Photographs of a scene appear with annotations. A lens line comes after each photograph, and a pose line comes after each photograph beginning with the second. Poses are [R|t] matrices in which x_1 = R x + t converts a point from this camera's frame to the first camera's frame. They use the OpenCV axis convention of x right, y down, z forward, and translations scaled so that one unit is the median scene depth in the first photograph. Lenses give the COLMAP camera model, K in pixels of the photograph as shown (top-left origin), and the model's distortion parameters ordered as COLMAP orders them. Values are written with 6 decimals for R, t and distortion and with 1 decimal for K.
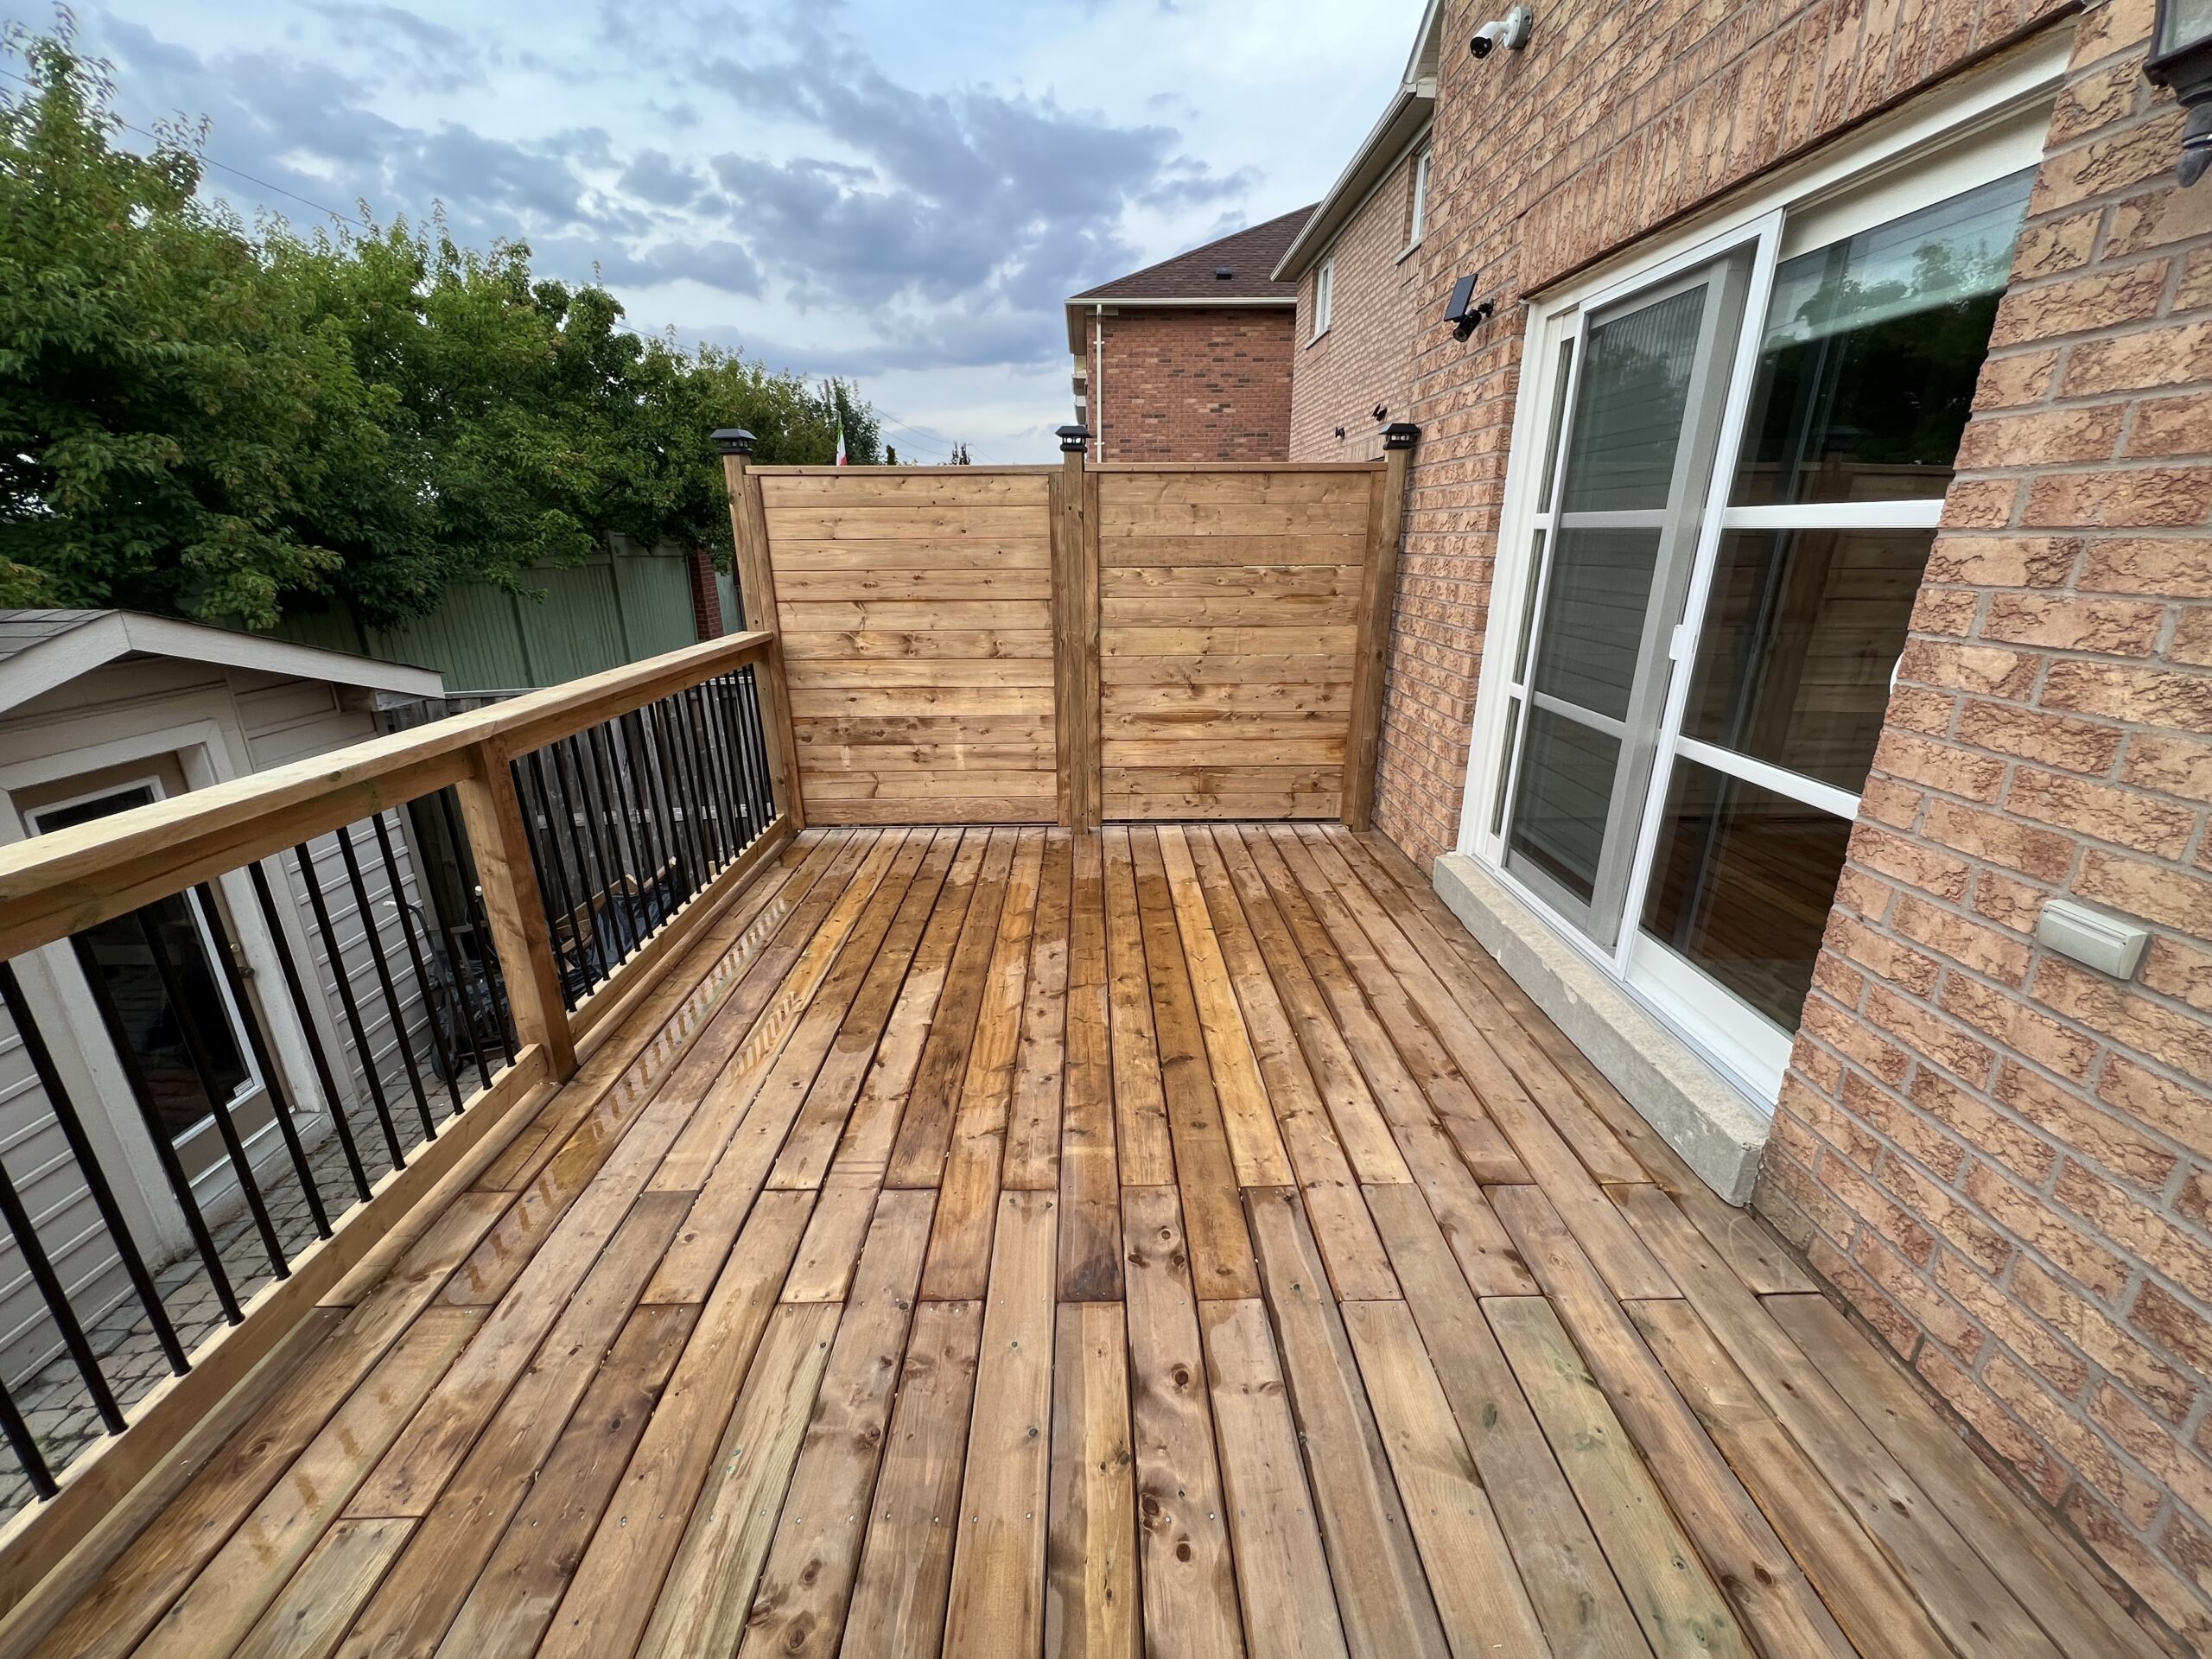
lens RADIAL K [[883.3, 0, 1099.4], [0, 883.3, 828.9], [0, 0, 1]] dist [0.001467, 0.000143]
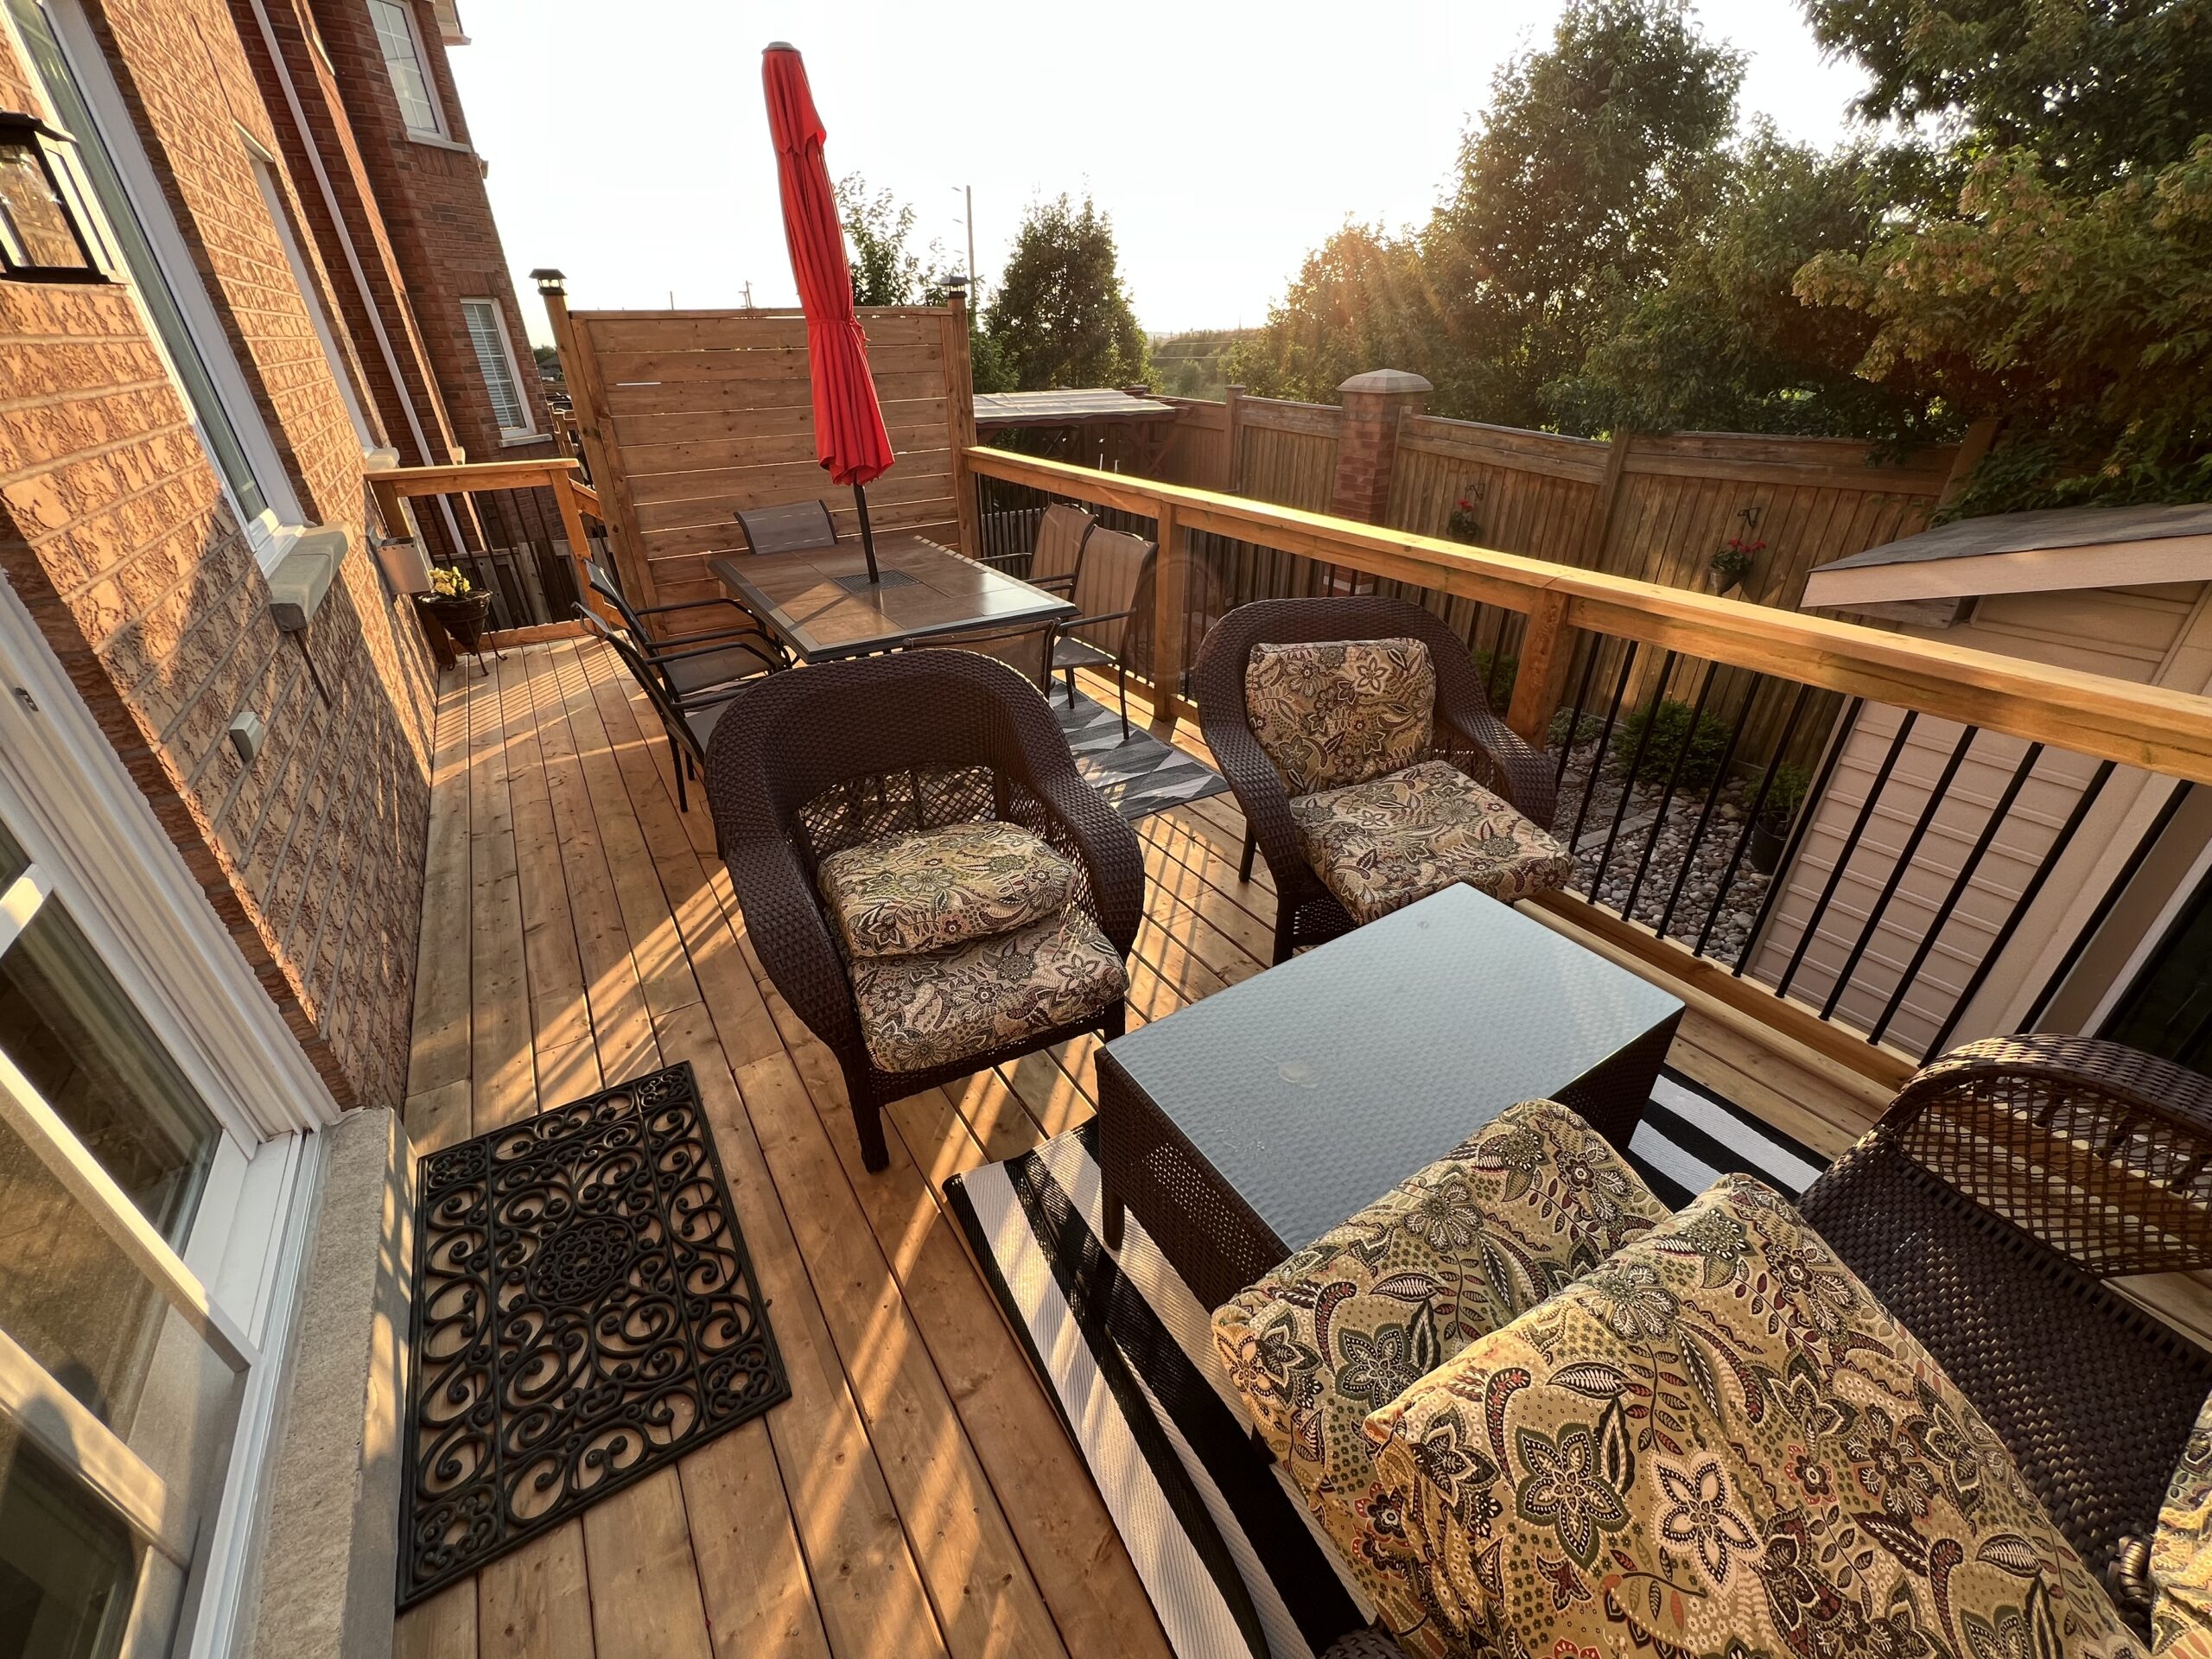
lens RADIAL K [[879.7, 0, 1095.1], [0, 879.7, 830.7], [0, 0, 1]] dist [-0.001830, -0.000151]
pose [[-0.854293, 0.274101, -0.441647, 0.193629], [-0.144682, 0.690690, 0.708530, -0.322126], [0.499250, 0.669190, -0.550394, 0.832314]]
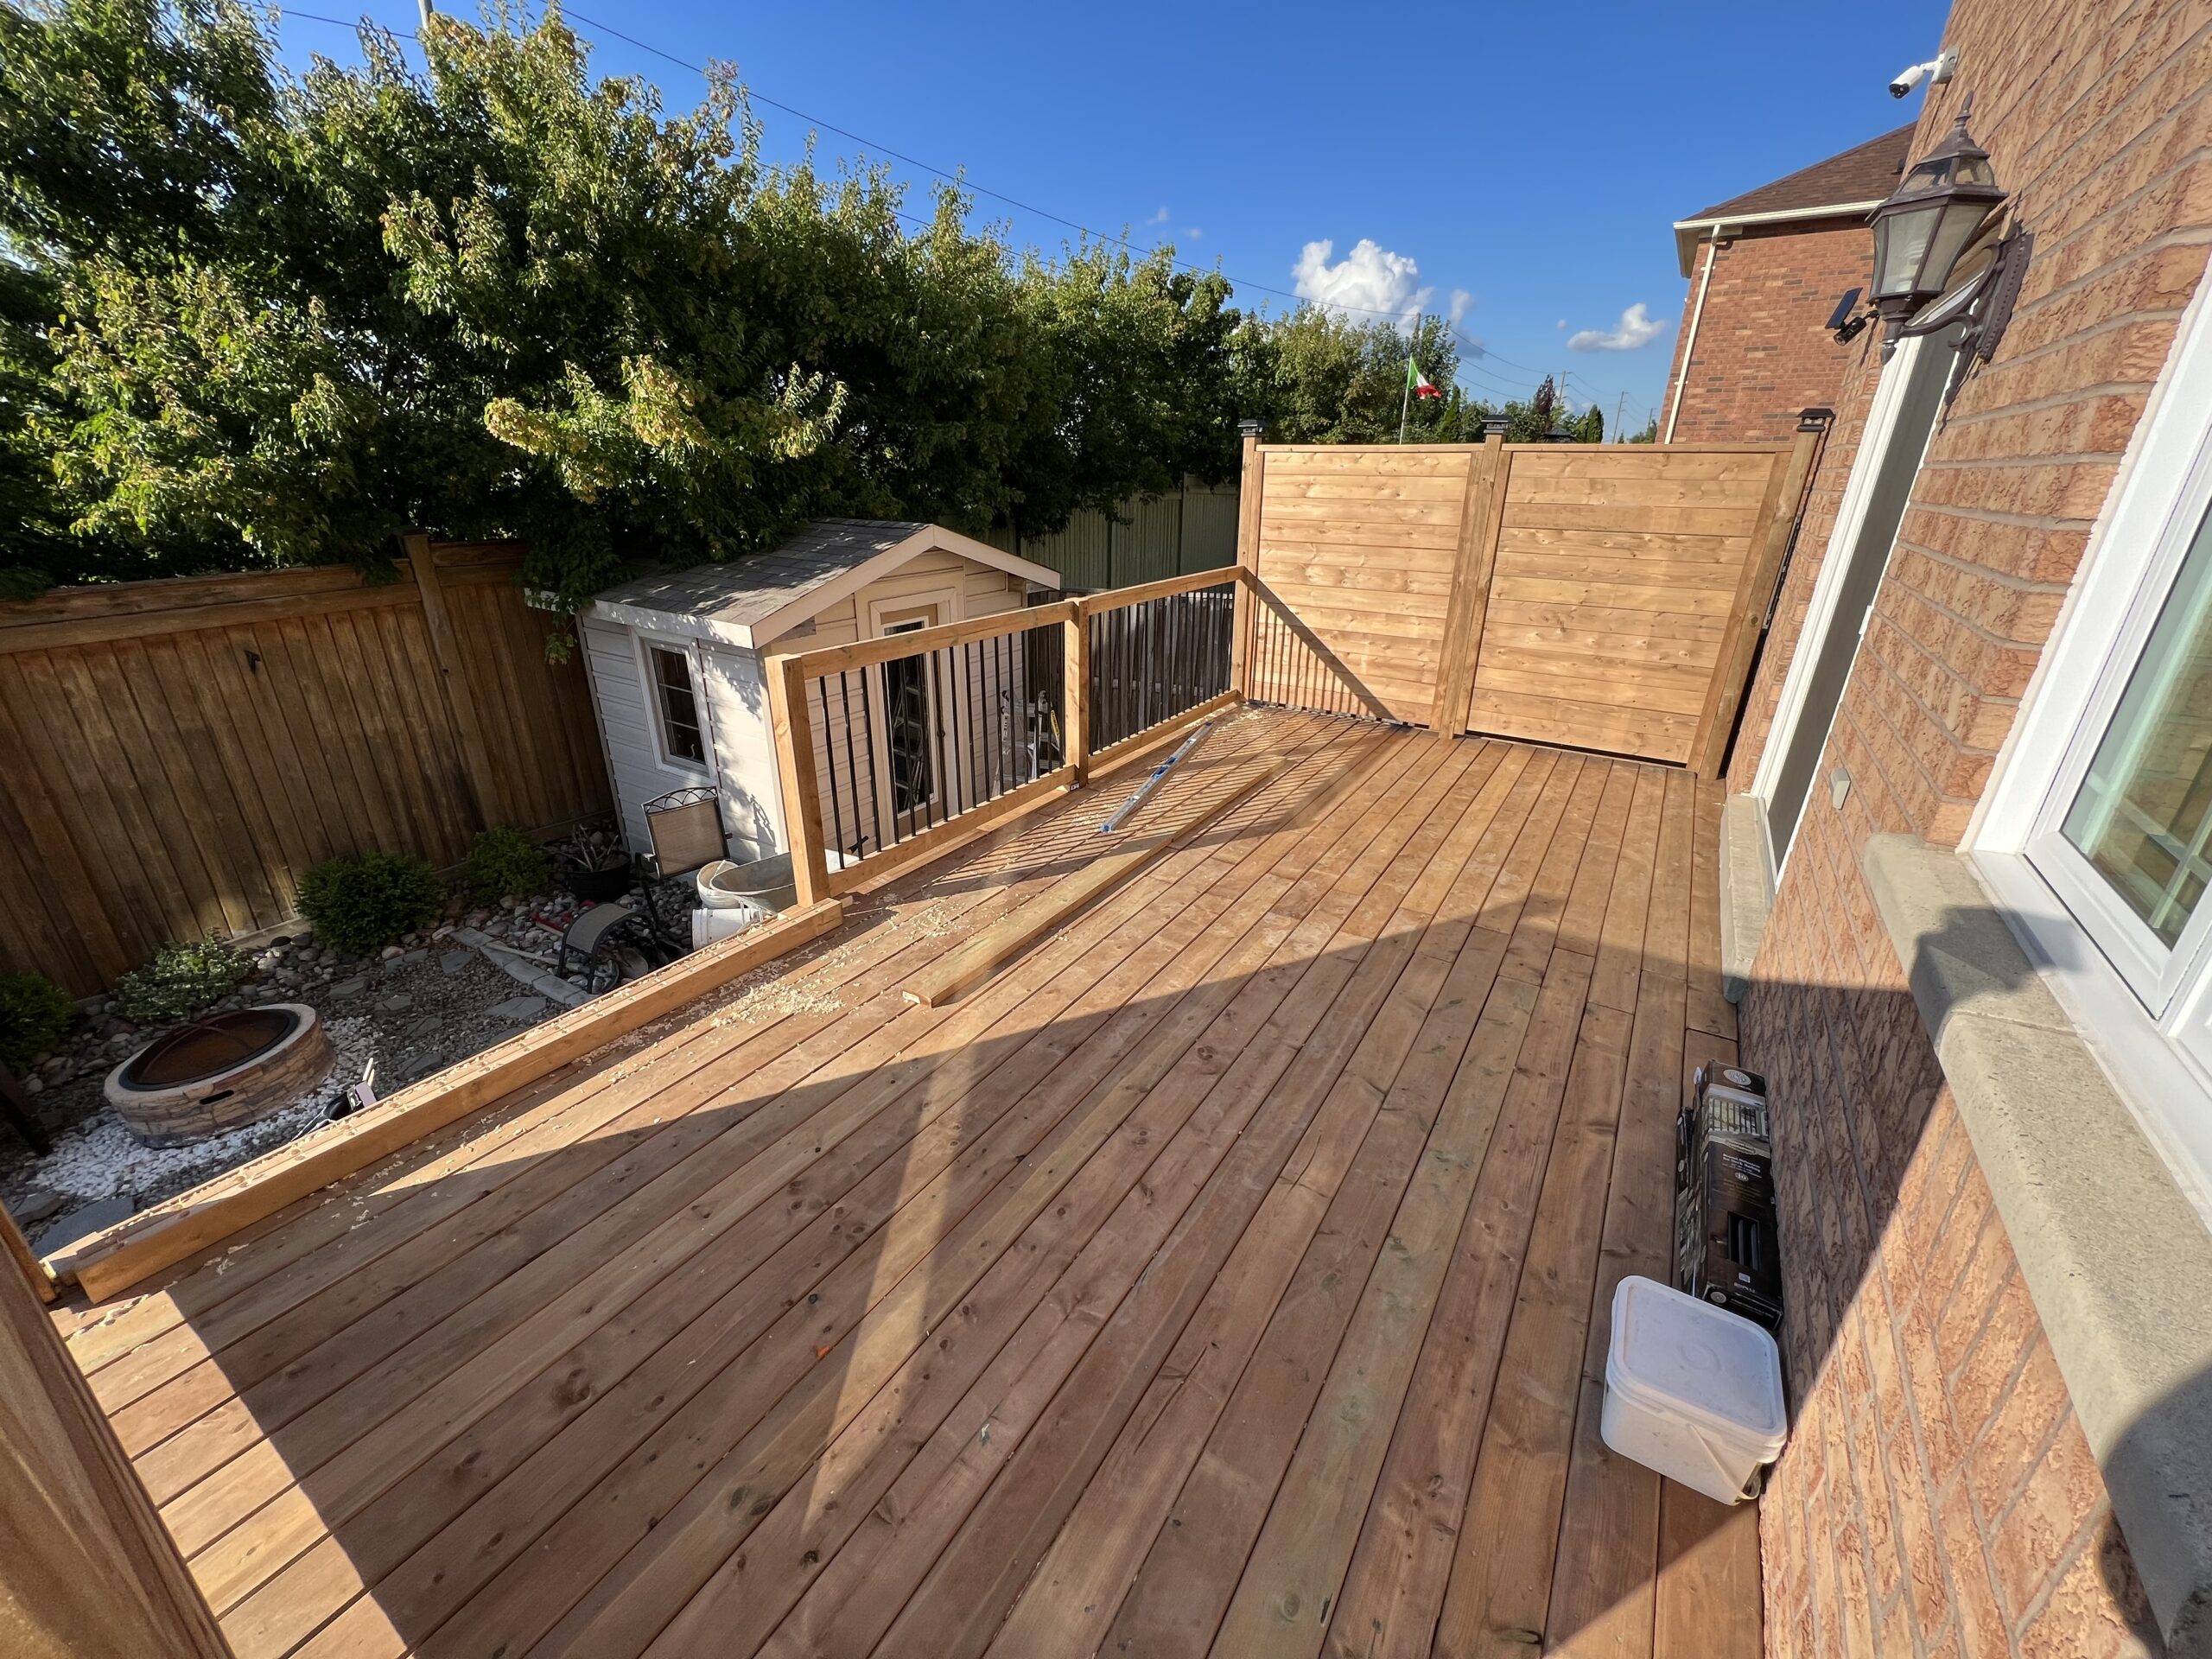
lens RADIAL K [[881.1, 0, 1105.3], [0, 881.1, 828.1], [0, 0, 1]] dist [-0.000730, 0.000323]
pose [[0.835886, 0.223303, -0.501428, 0.257644], [-0.190141, 0.974746, 0.117121, 0.085335], [0.514919, -0.002558, 0.857235, -0.378782]]
